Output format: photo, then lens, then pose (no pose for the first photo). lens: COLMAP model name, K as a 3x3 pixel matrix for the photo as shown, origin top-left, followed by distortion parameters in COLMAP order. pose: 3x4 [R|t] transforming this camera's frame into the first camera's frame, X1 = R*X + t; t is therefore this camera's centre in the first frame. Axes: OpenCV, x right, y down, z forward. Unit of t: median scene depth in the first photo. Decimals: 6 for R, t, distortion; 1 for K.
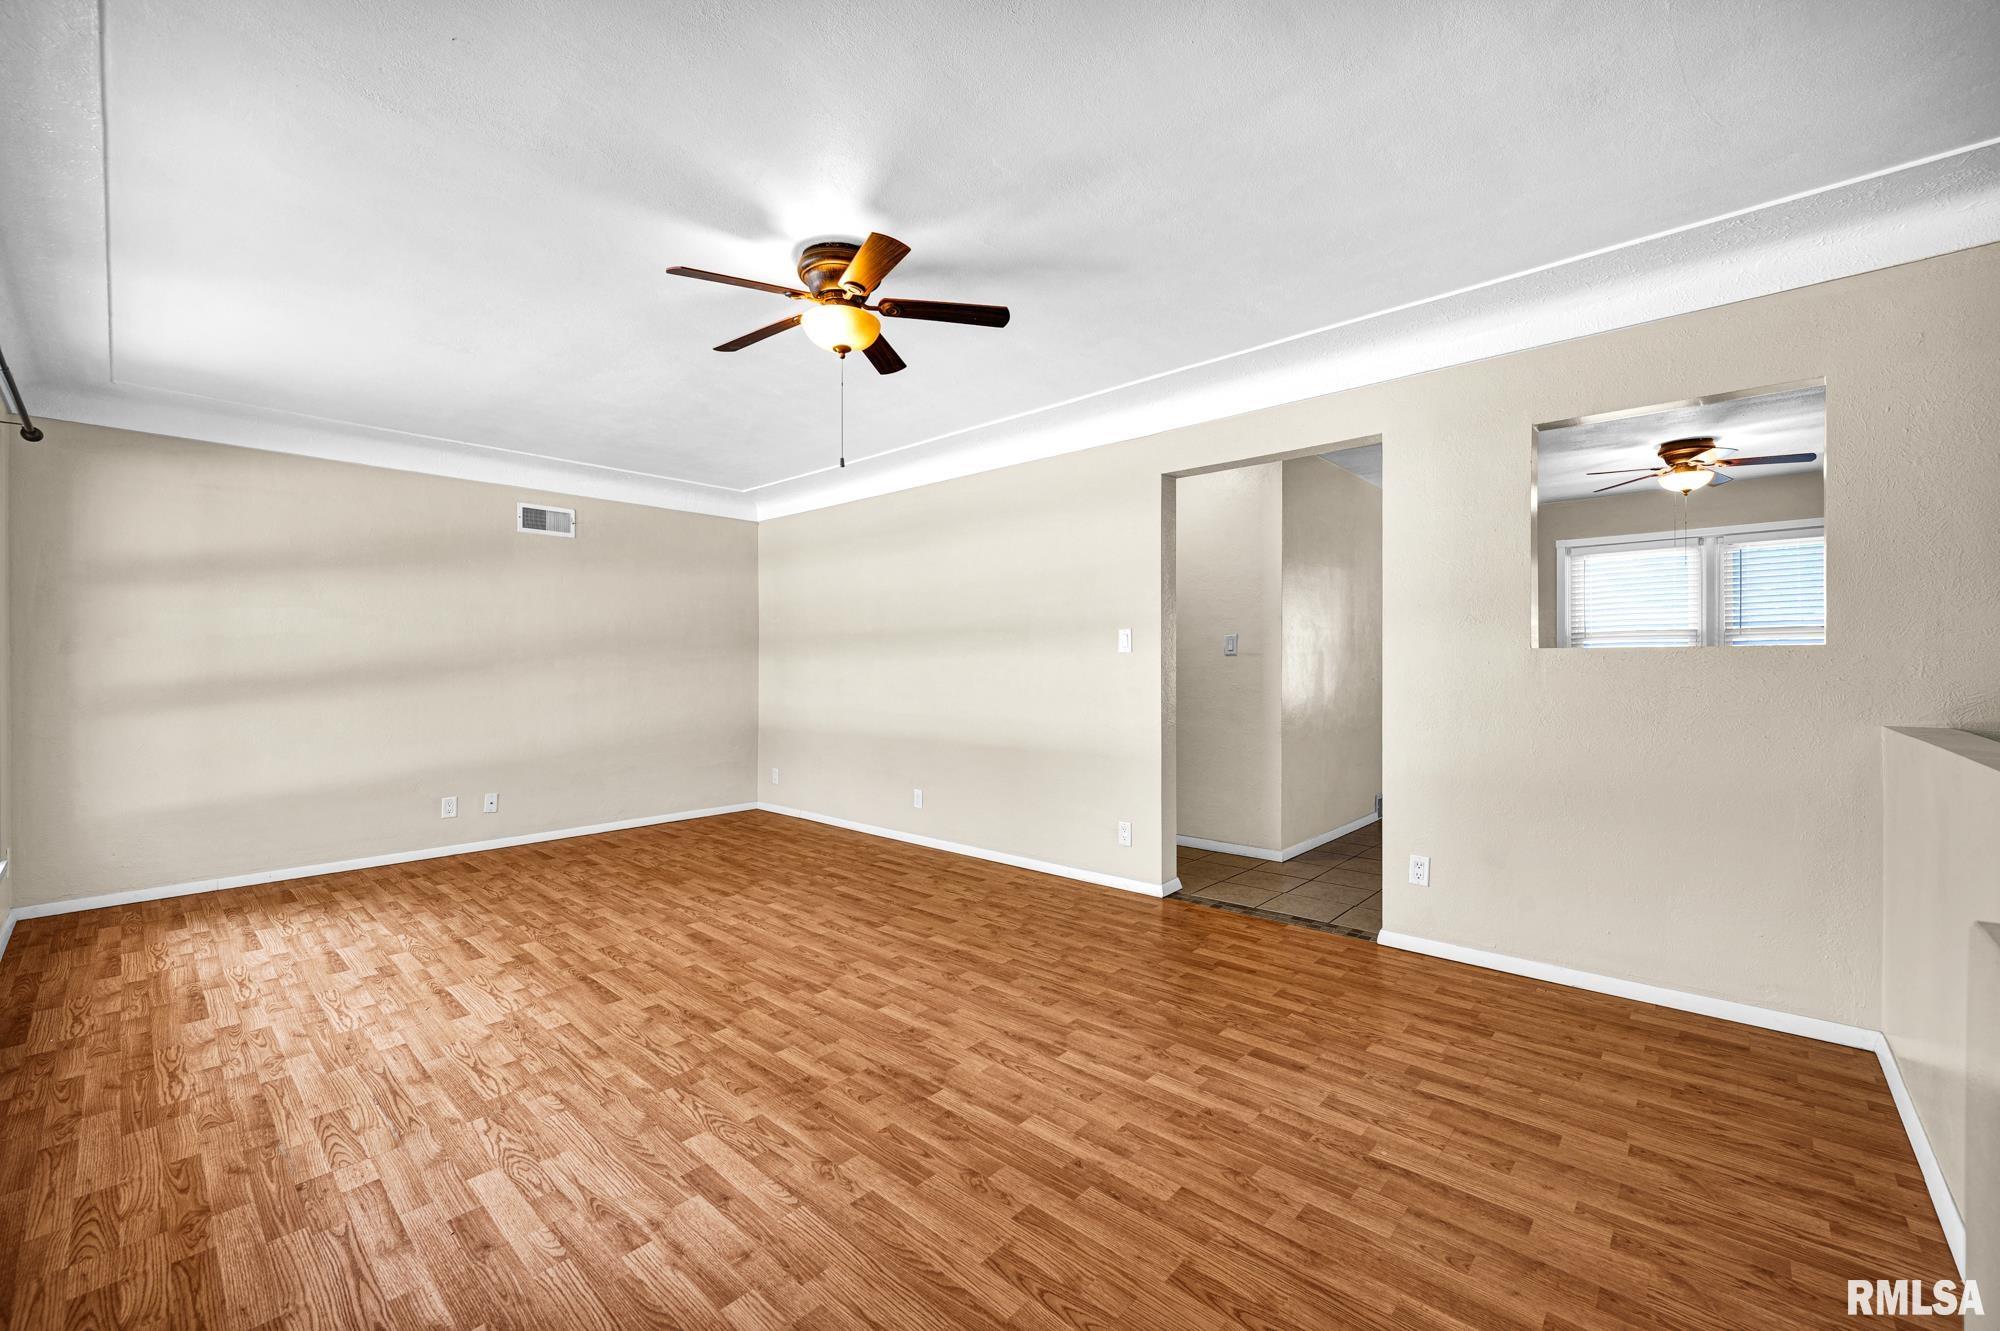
lens RADIAL K [[808.6, 0, 1001.9], [0, 808.6, 665.9], [0, 0, 1]] dist [-0.006484, -0.000022]
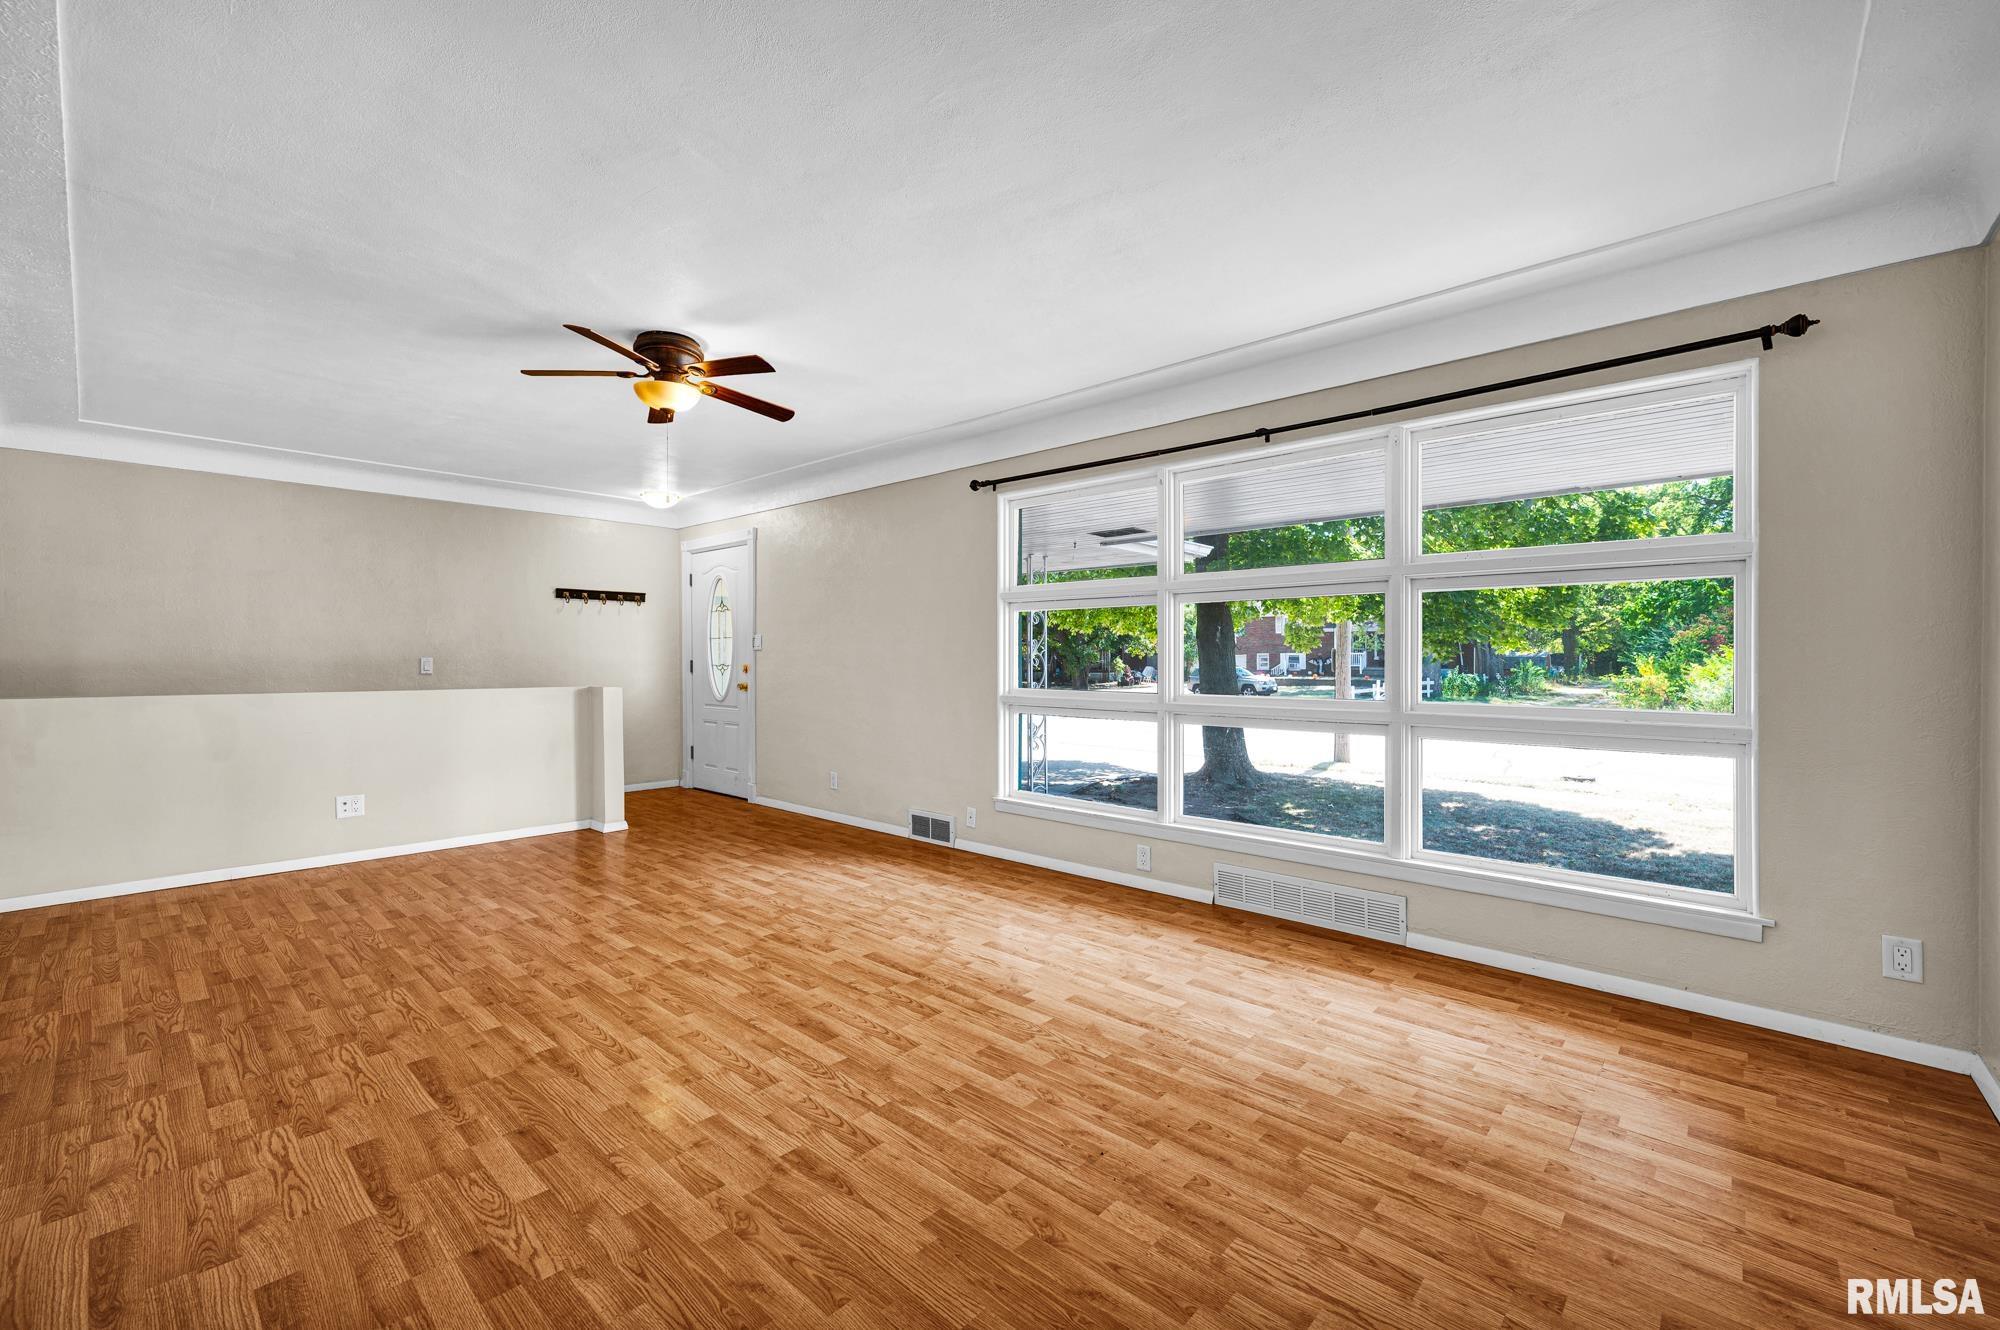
lens RADIAL K [[808.6, 0, 999.5], [0, 808.6, 664.0], [0, 0, 1]] dist [-0.006484, -0.000022]
pose [[-0.999964, 0.000089, -0.008435, -0.605978], [0.000032, 0.999977, 0.006748, 0.008626], [0.008436, 0.006747, -0.999942, 1.960051]]
